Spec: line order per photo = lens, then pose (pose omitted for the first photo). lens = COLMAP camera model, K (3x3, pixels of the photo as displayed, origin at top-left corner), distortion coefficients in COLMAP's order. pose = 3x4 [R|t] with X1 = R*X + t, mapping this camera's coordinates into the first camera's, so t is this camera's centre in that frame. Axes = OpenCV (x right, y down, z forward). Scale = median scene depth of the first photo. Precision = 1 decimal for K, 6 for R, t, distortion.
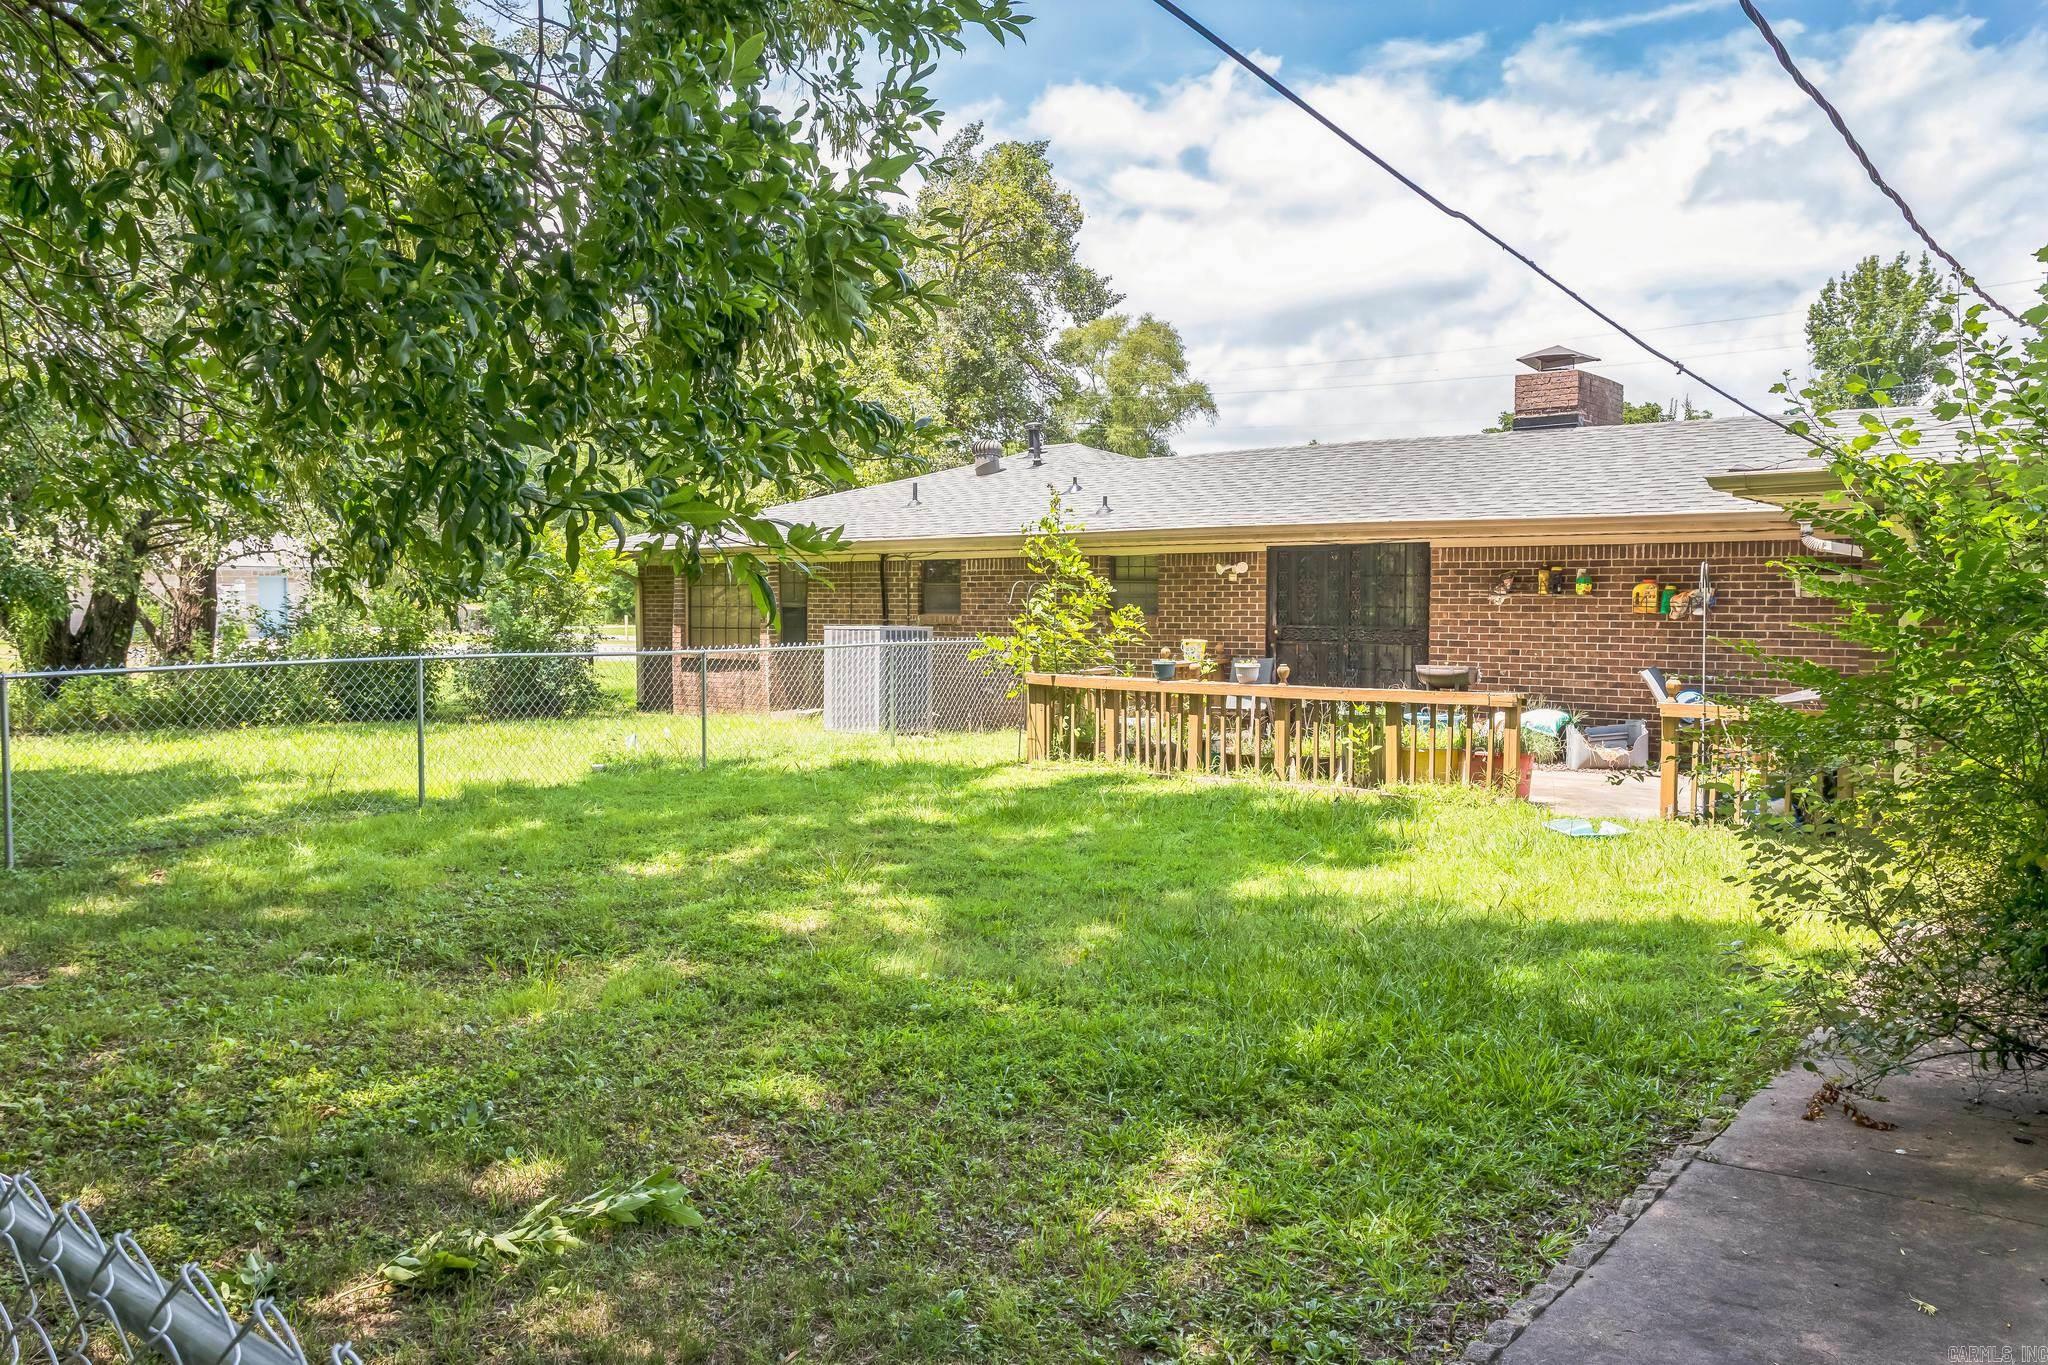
lens RADIAL K [[1589.8, 0, 1024.2], [0, 1589.8, 677.5], [0, 0, 1]] dist [0.048215, 0.004210]
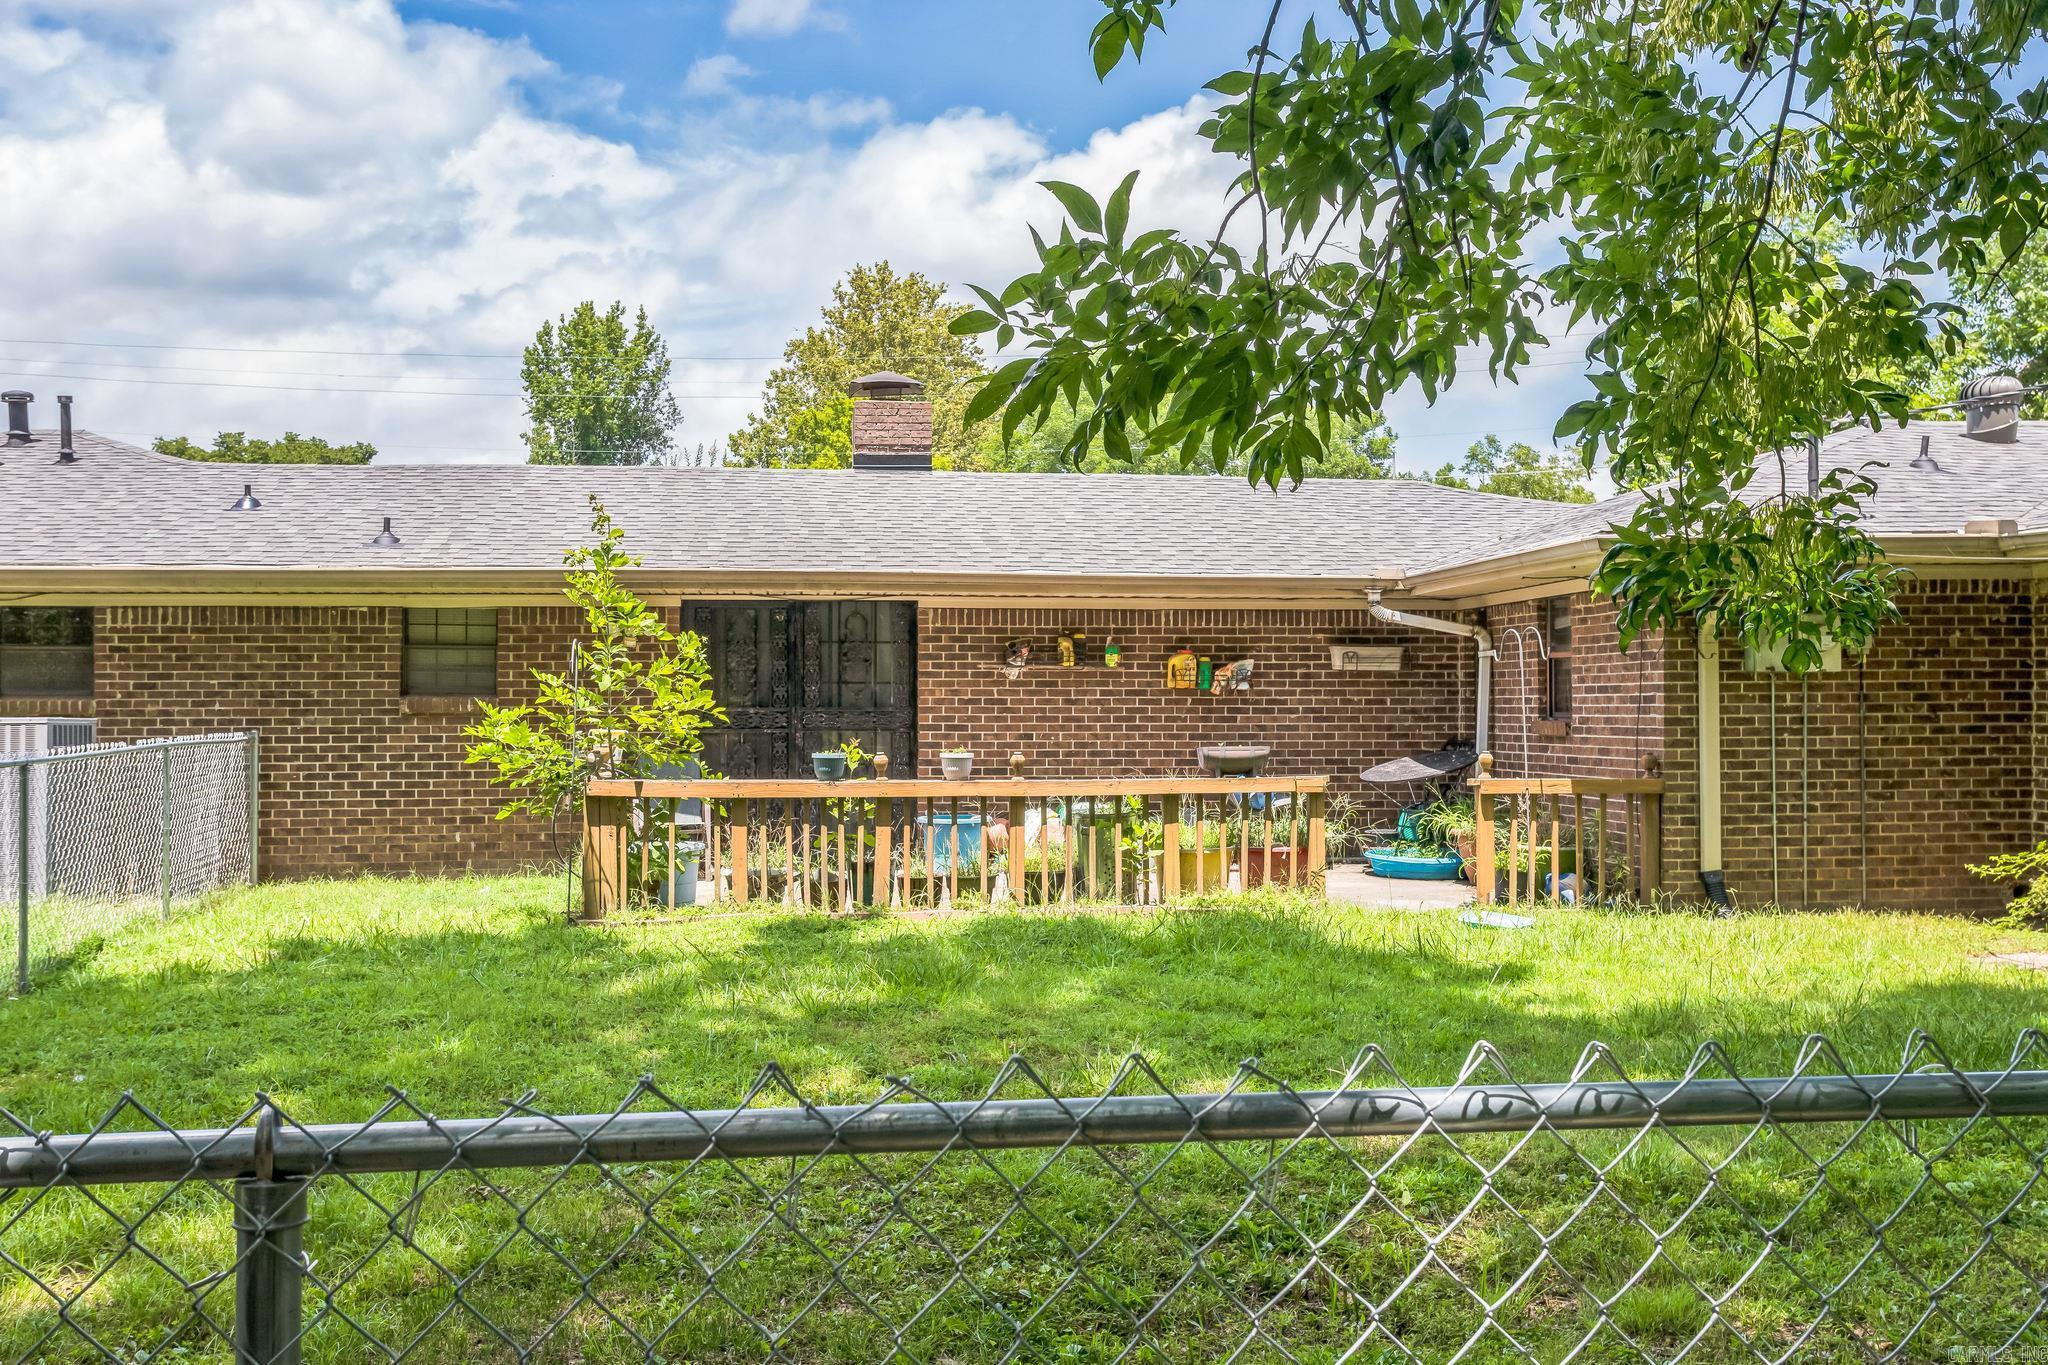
lens RADIAL K [[2030.5, 0, 1026.3], [0, 2030.5, 687.7], [0, 0, 1]] dist [0.004088, 0.000000]
pose [[0.695915, -0.001120, 0.718123, -0.465563], [0.037952, 0.998659, -0.035221, -0.004136], [-0.717121, 0.051765, 0.695024, 0.278550]]
